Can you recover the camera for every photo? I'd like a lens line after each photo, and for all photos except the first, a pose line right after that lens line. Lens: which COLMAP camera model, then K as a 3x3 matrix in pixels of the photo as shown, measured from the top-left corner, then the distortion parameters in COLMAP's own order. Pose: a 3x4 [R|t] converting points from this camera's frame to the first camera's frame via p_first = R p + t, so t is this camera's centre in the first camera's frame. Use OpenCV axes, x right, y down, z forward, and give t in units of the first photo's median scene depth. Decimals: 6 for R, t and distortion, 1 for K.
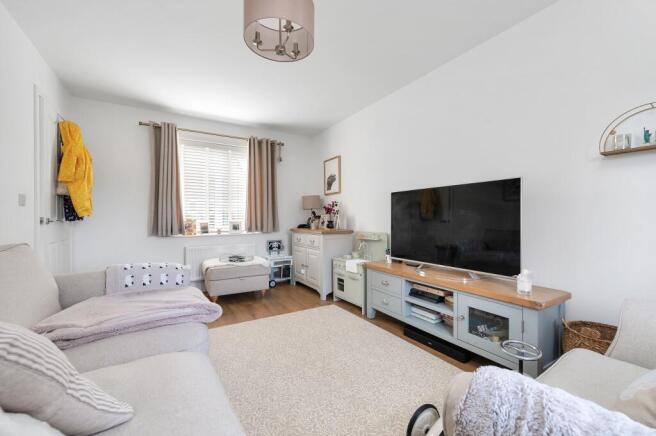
lens RADIAL K [[268.7, 0, 327.4], [0, 268.7, 218.0], [0, 0, 1]] dist [-0.000053, -0.000086]
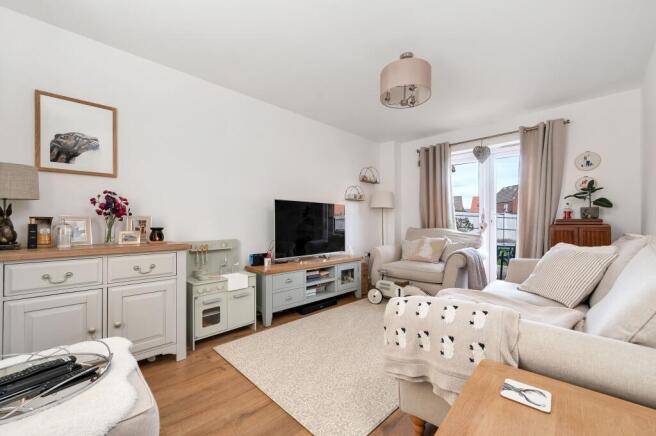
lens RADIAL K [[268.7, 0, 327.2], [0, 268.7, 221.8], [0, 0, 1]] dist [-0.000053, -0.000086]
pose [[-0.233978, 0.001934, 0.972240, -0.848030], [-0.001855, 0.999995, -0.002436, -0.003456], [-0.972240, -0.002374, -0.233973, 1.023042]]
